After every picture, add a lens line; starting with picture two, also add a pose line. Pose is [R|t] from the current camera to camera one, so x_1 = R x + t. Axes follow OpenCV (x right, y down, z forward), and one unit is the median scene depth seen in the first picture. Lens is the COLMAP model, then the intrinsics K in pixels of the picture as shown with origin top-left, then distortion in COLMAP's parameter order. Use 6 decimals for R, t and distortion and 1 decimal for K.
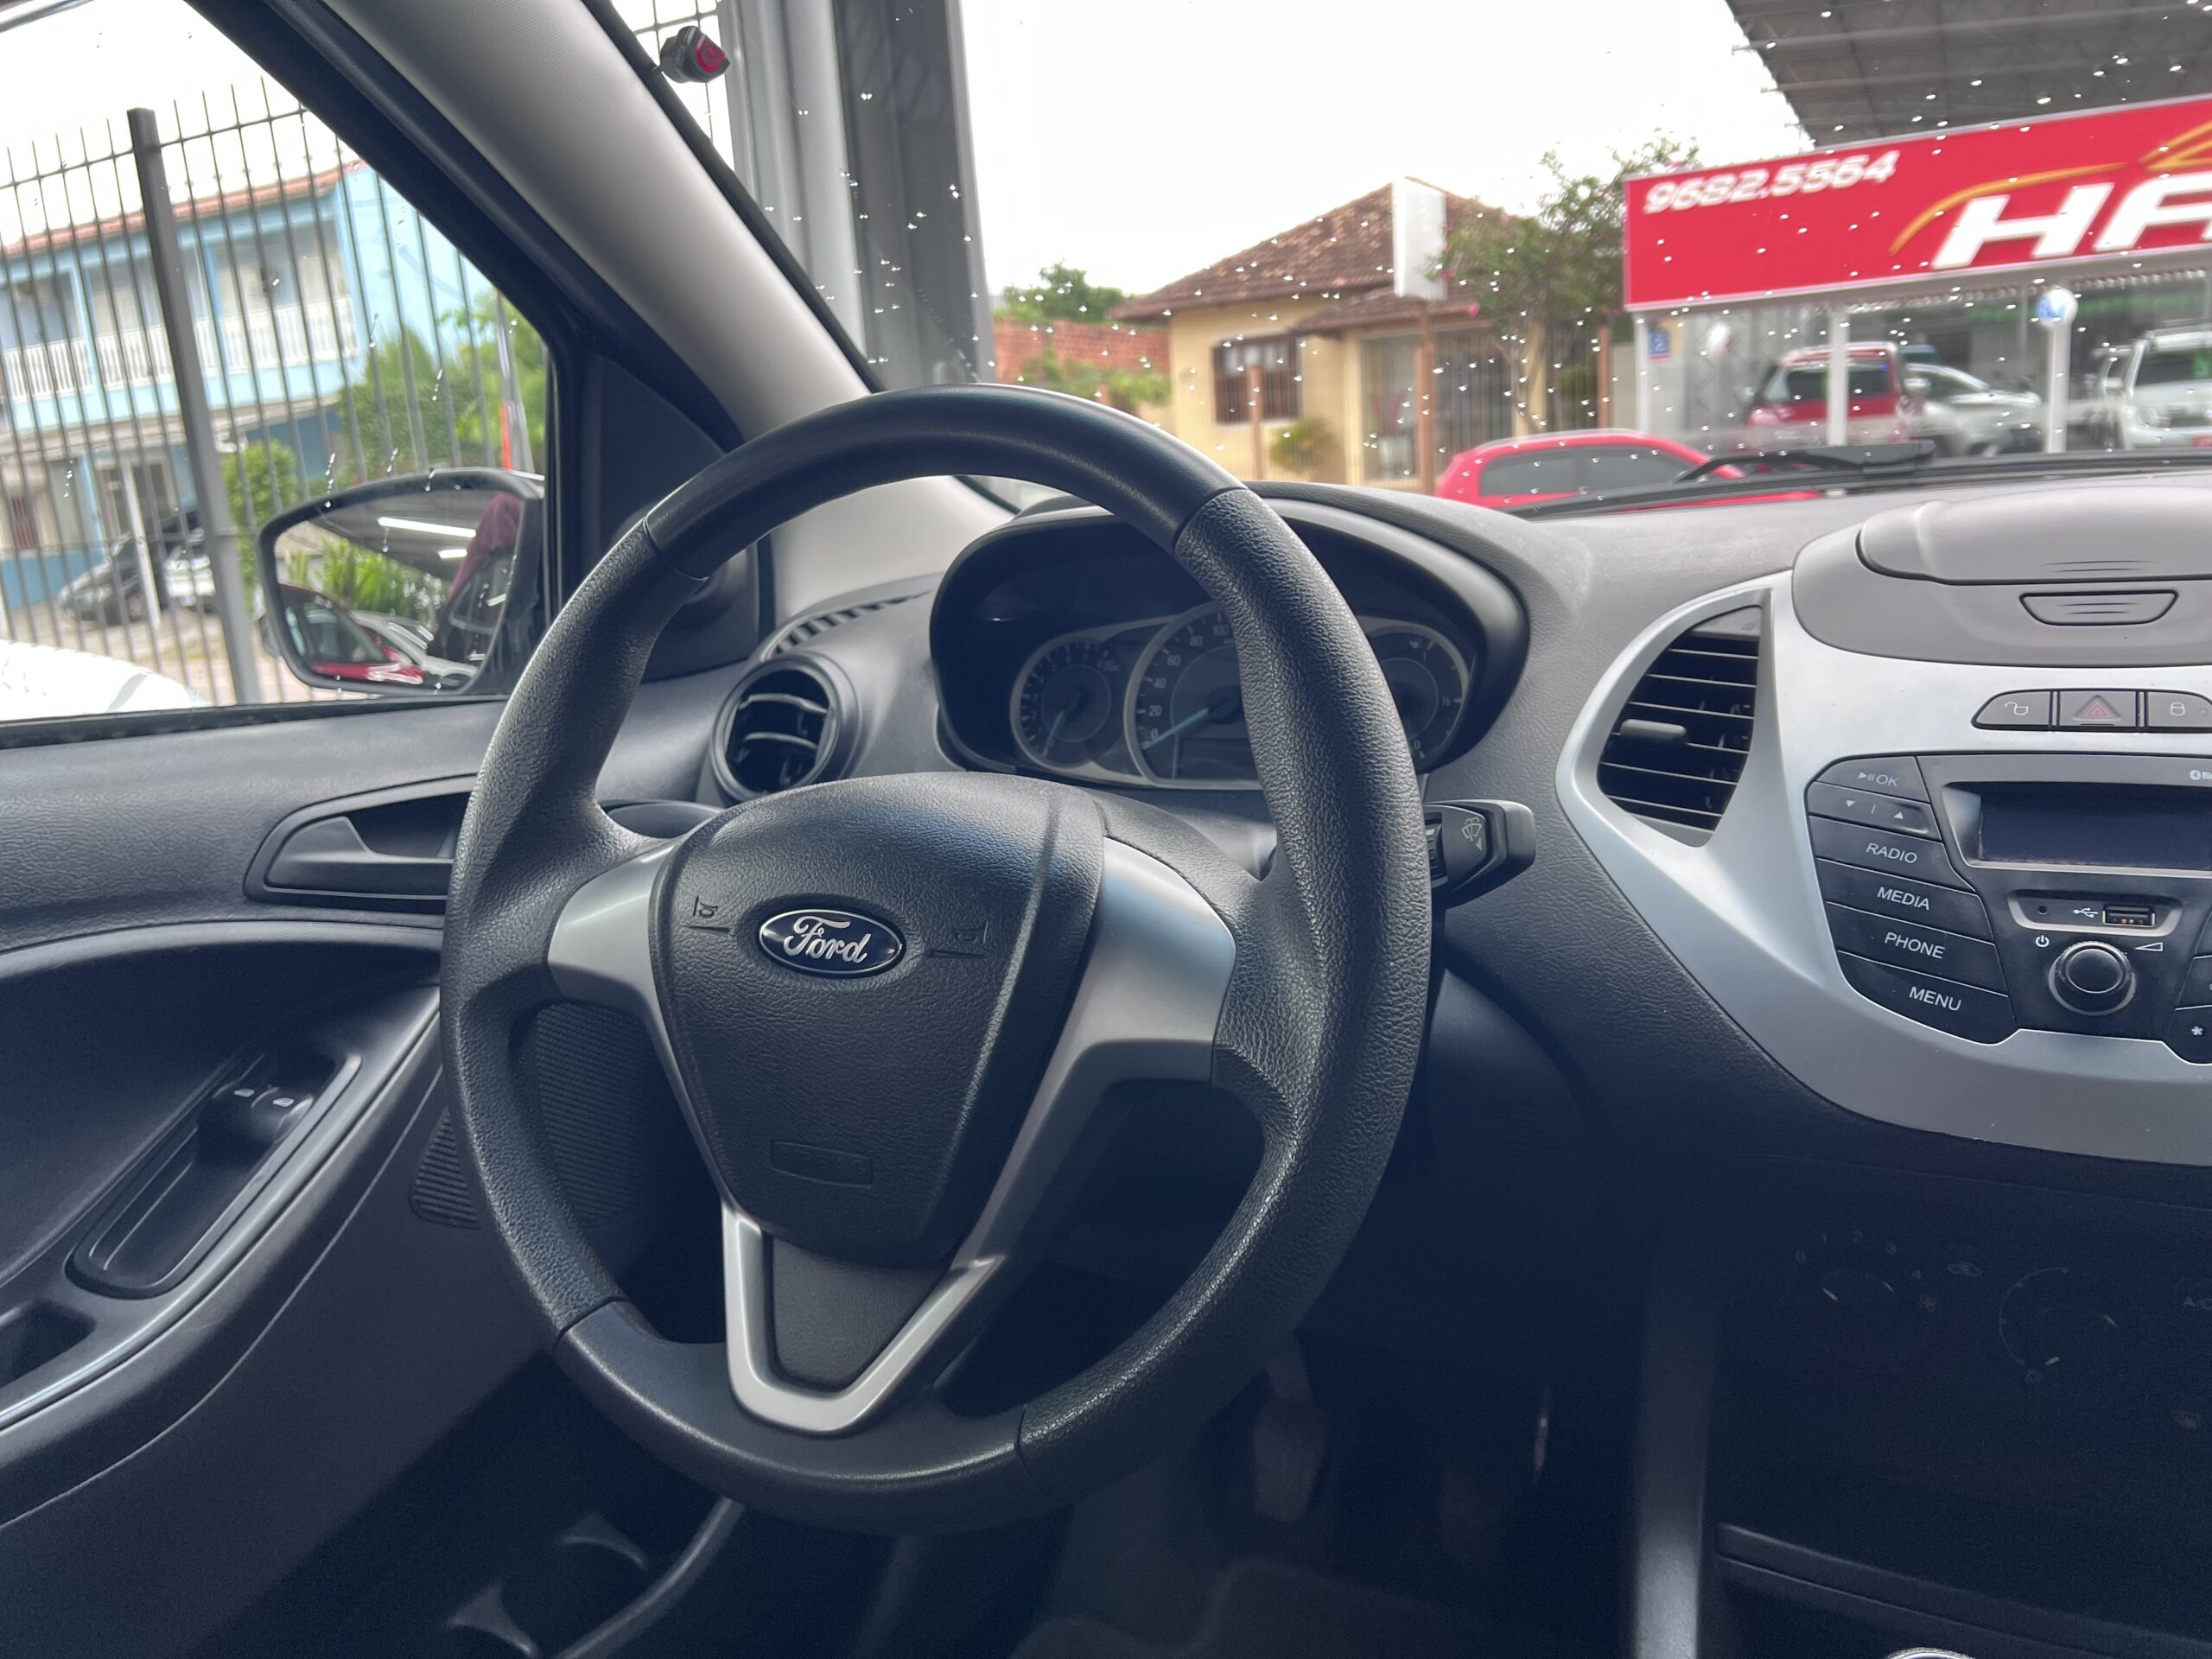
lens RADIAL K [[1688.8, 0, 1092.9], [0, 1688.8, 827.2], [0, 0, 1]] dist [0.065297, -0.080545]
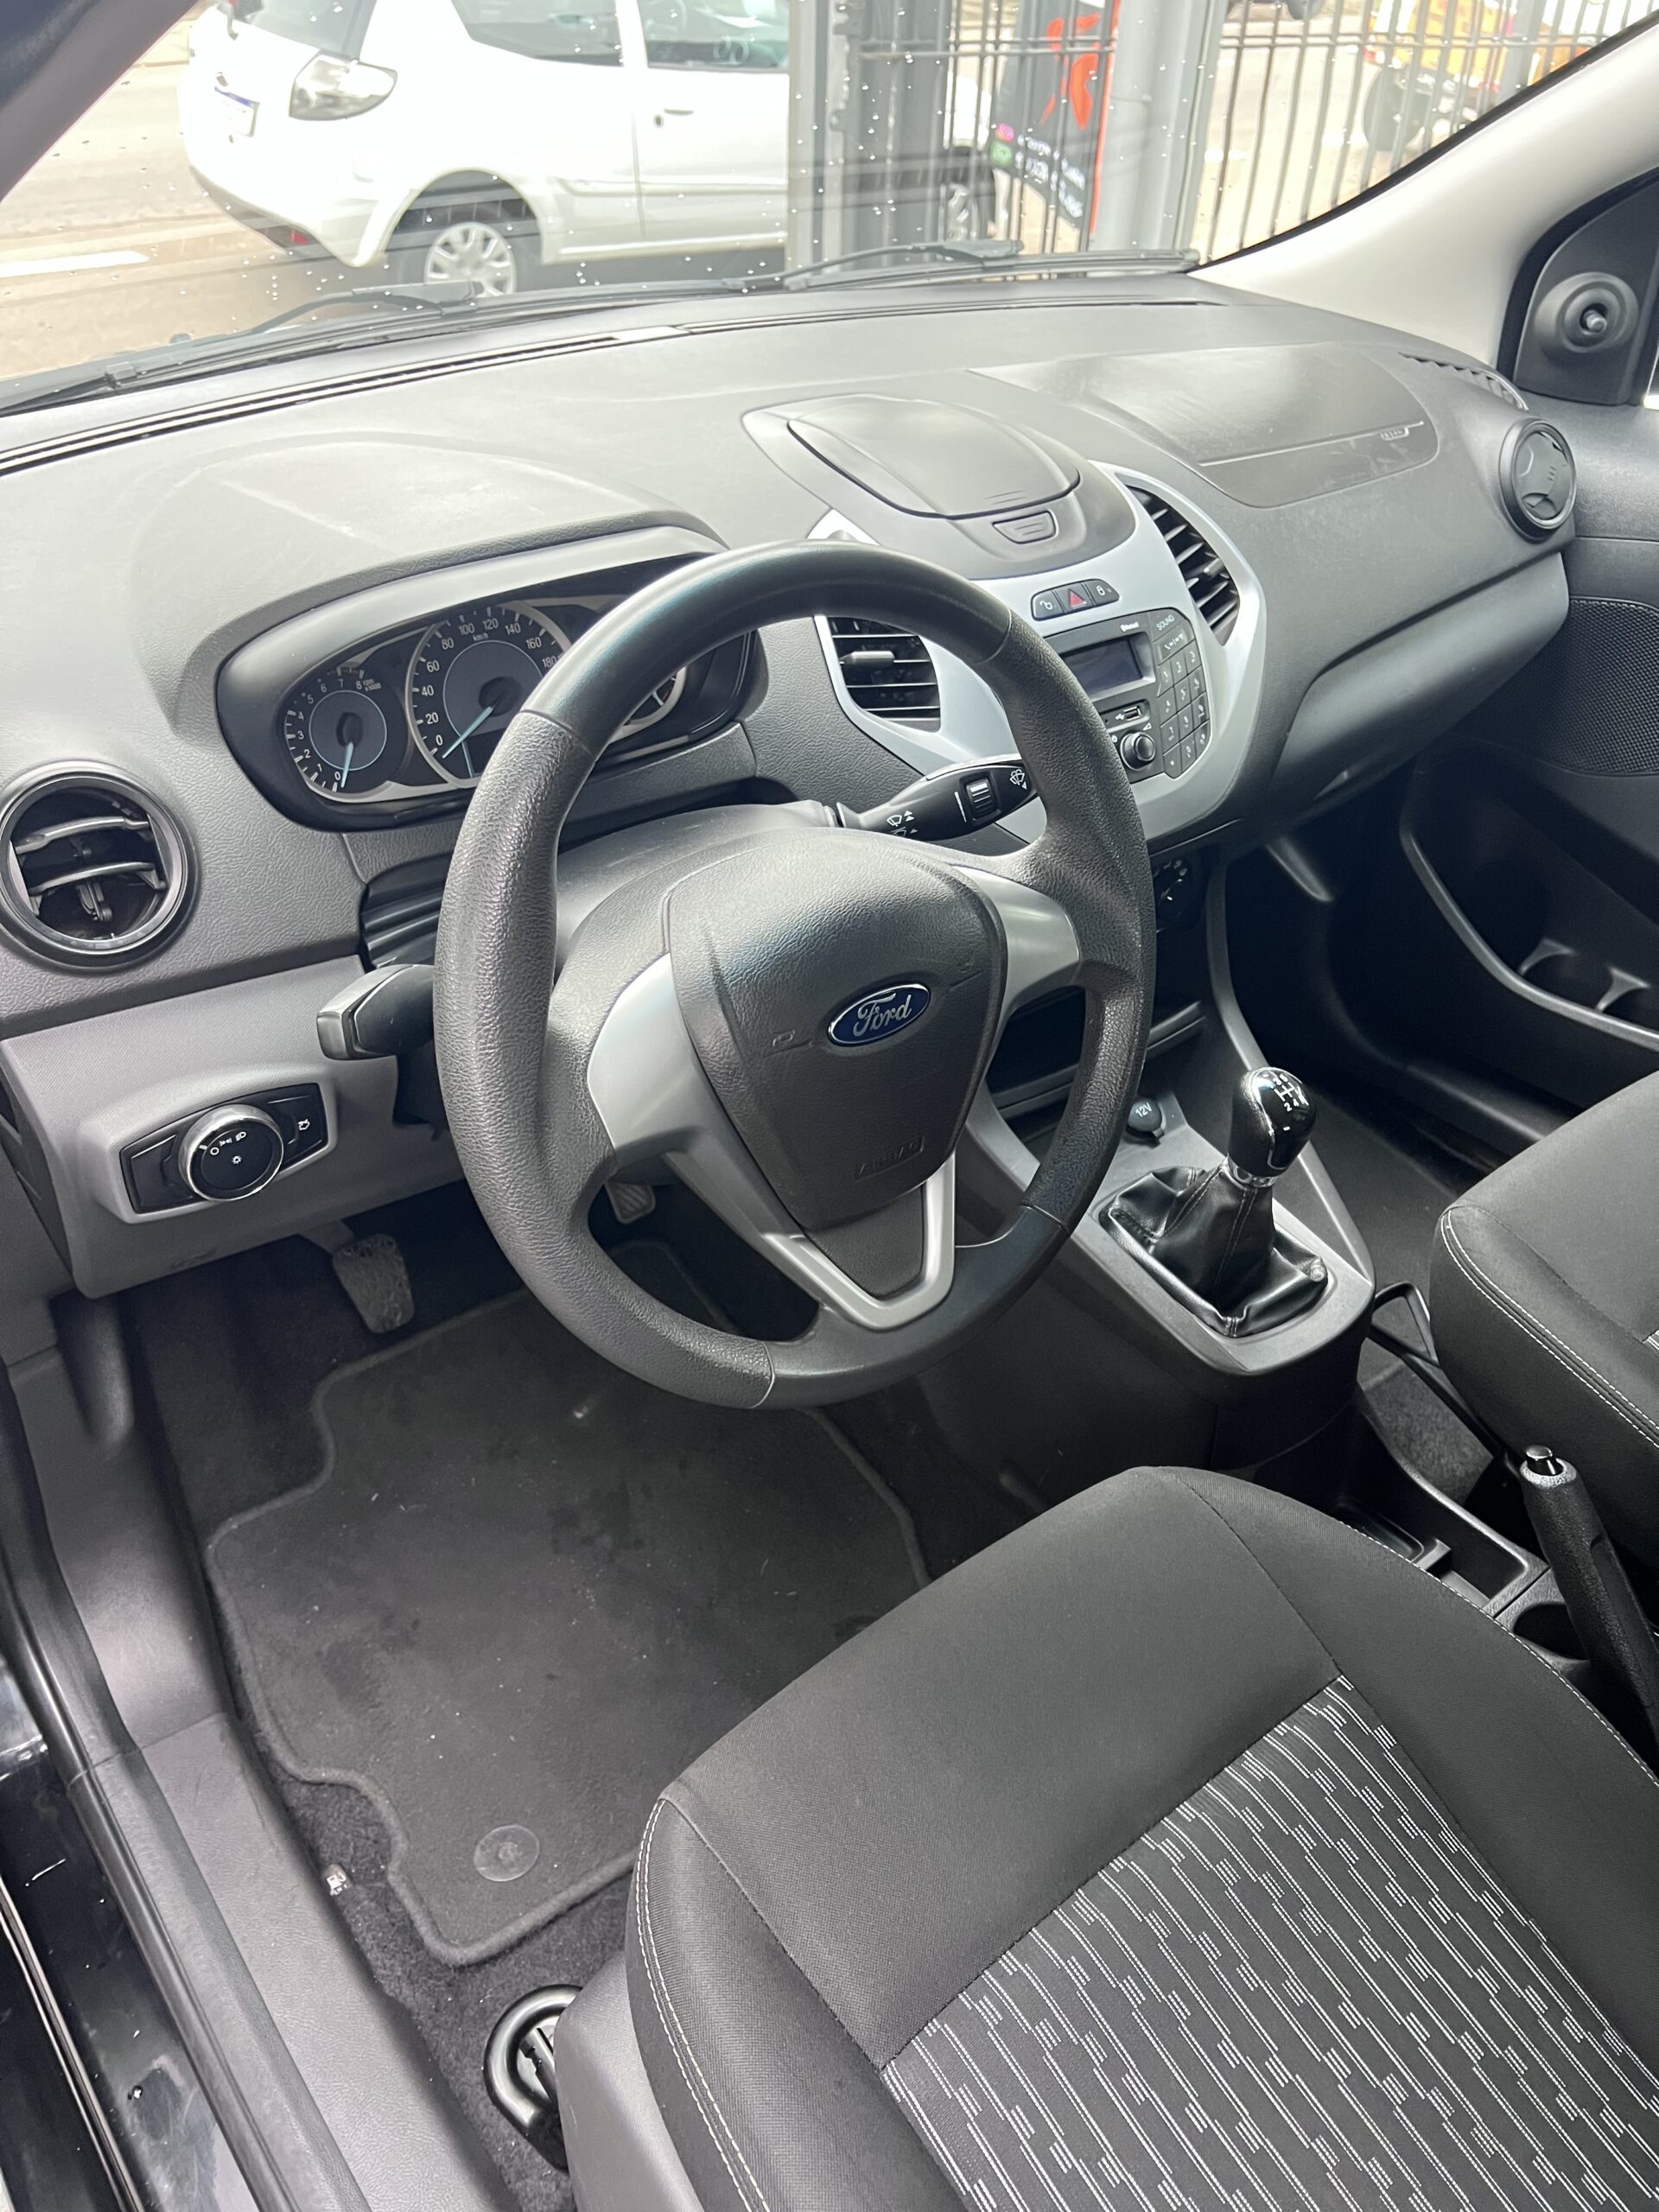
lens RADIAL K [[1677.4, 0, 854.8], [0, 1677.4, 1088.0], [0, 0, 1]] dist [0.073977, -0.091354]
pose [[0.397363, -0.466752, 0.790092, -1.189116], [0.121596, 0.880173, 0.458814, -0.470208], [-0.909570, -0.086244, 0.406504, 0.439757]]
